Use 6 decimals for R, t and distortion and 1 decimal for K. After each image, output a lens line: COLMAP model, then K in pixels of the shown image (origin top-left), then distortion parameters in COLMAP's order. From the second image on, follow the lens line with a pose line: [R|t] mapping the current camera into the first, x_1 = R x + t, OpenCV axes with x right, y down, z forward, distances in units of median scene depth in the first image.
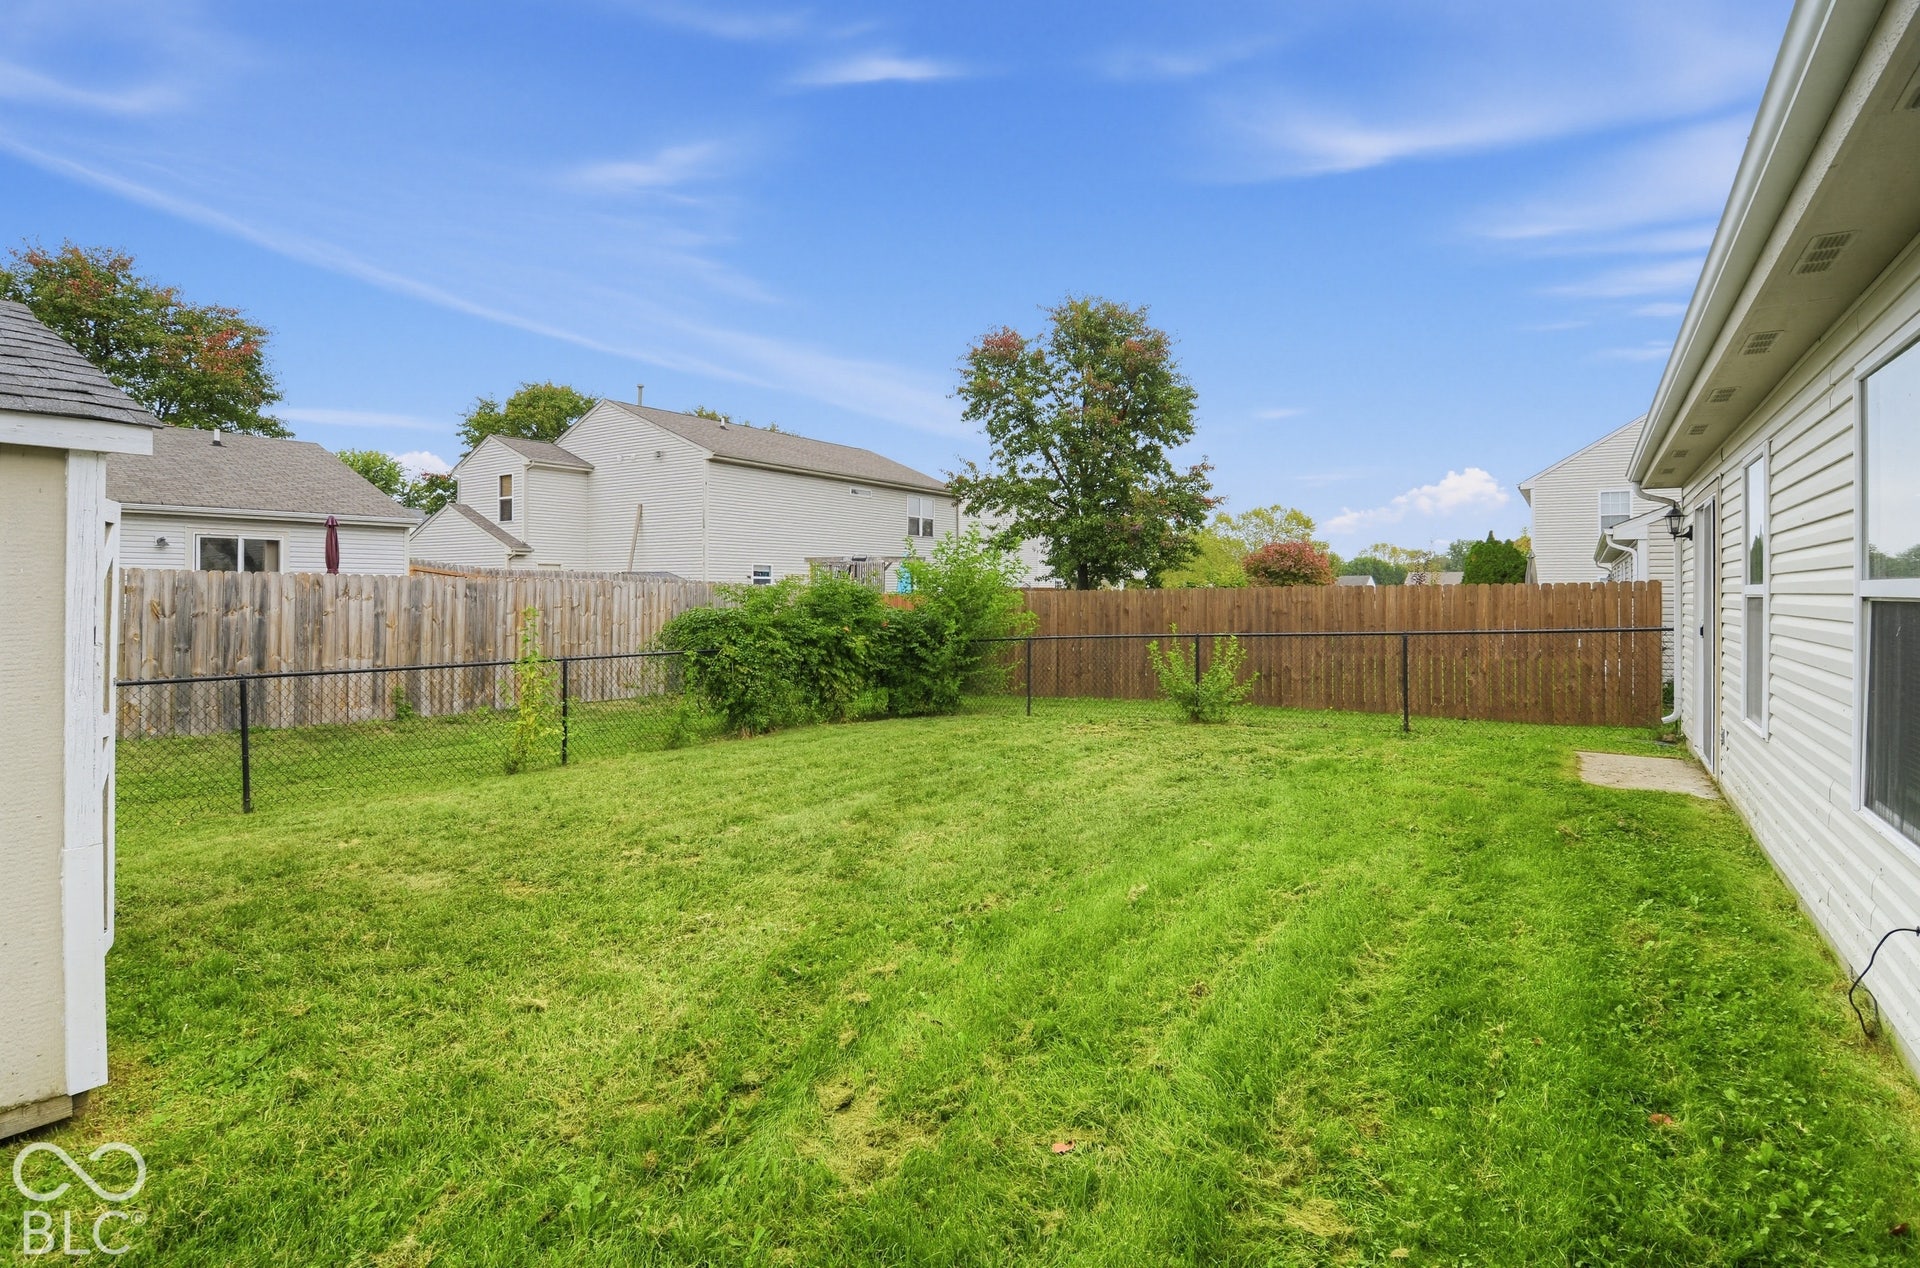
lens RADIAL K [[971.0, 0, 957.3], [0, 971.0, 597.0], [0, 0, 1]] dist [-0.002482, -0.000380]
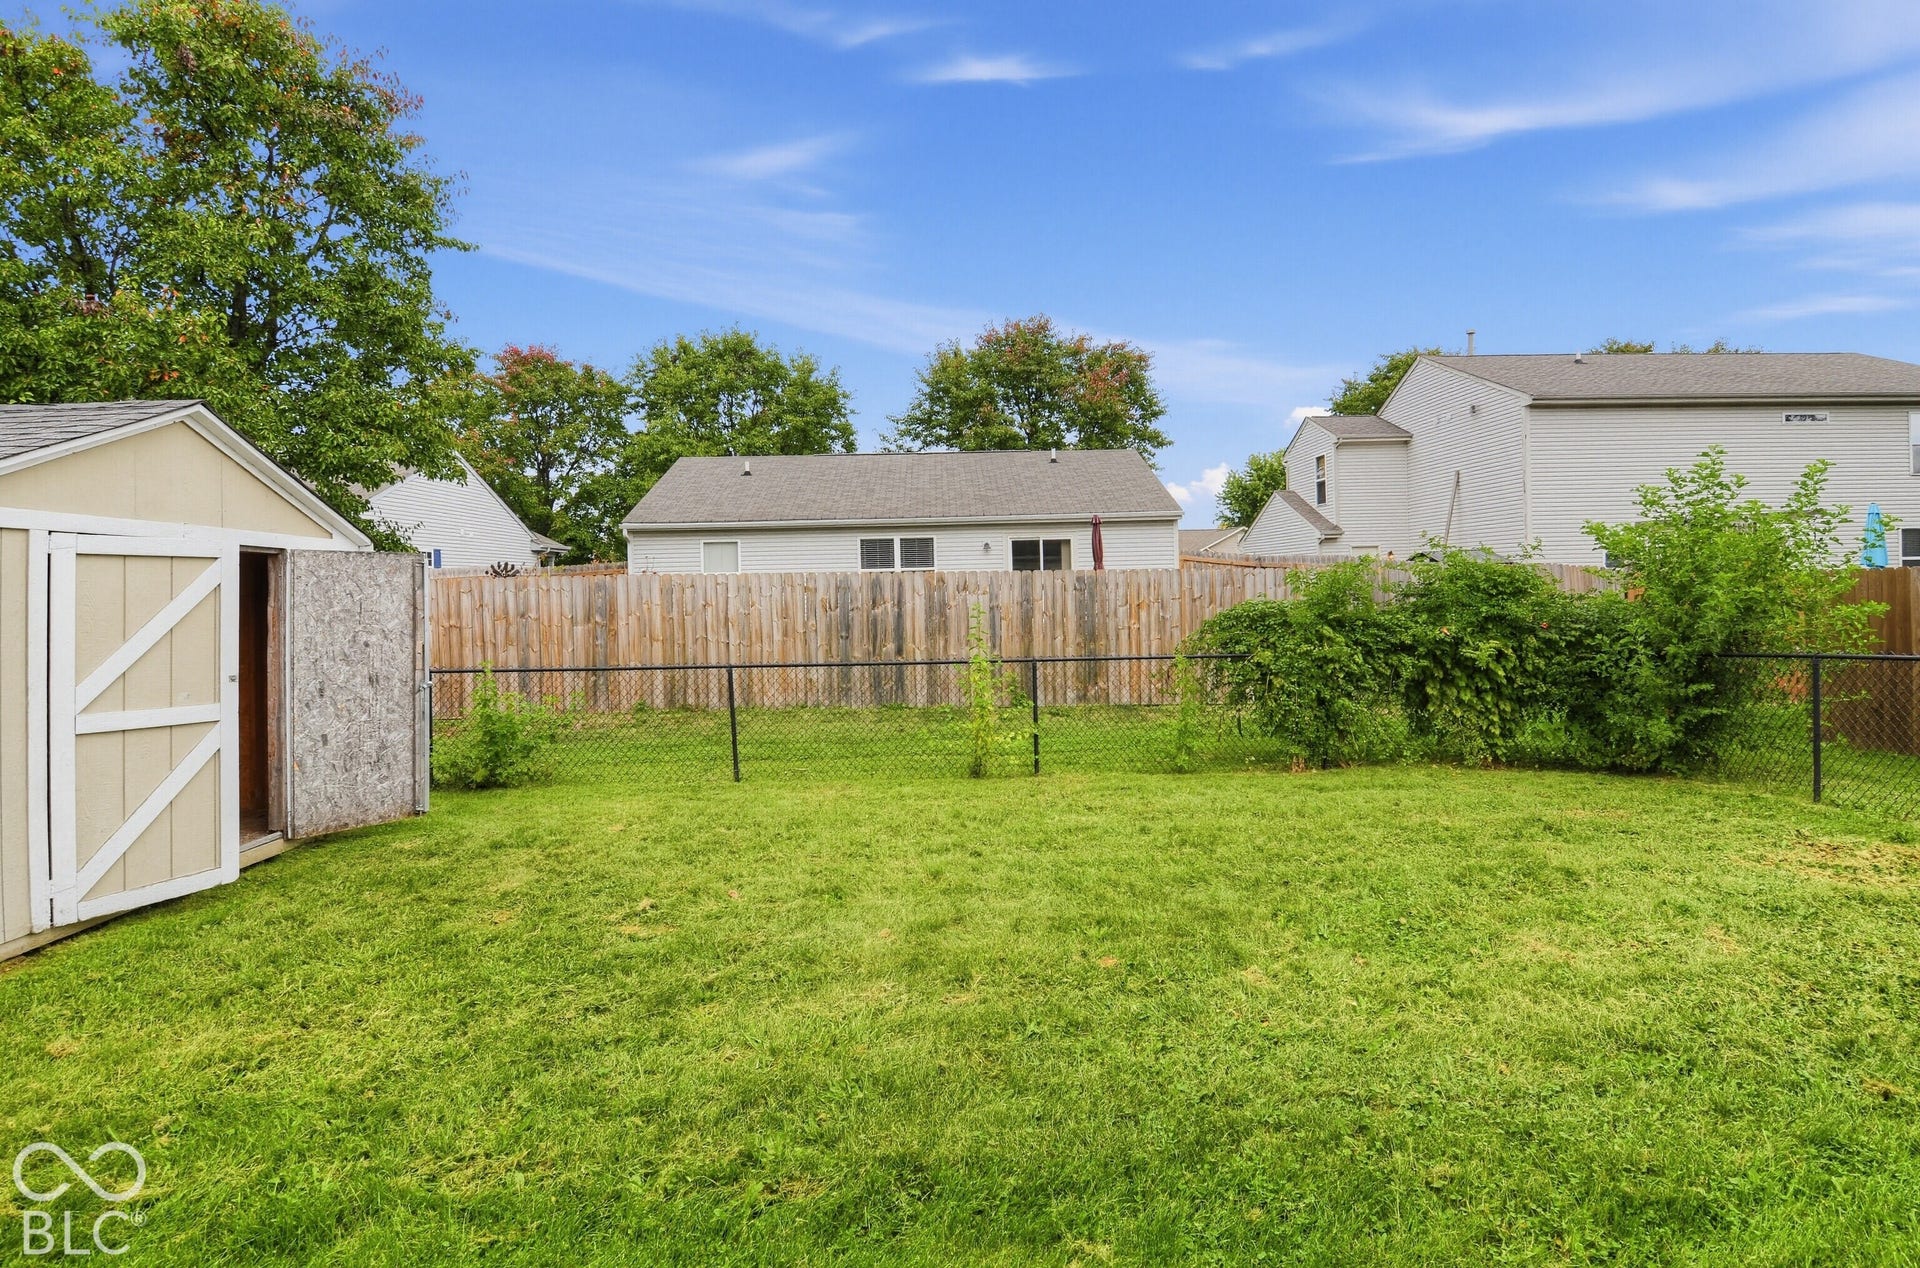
lens RADIAL K [[971.0, 0, 957.3], [0, 971.0, 597.0], [0, 0, 1]] dist [-0.002482, -0.000380]
pose [[0.593206, -0.005322, -0.805033, 0.219329], [0.020711, 0.999748, 0.008652, -0.003589], [0.804784, -0.021806, 0.593167, 0.302719]]
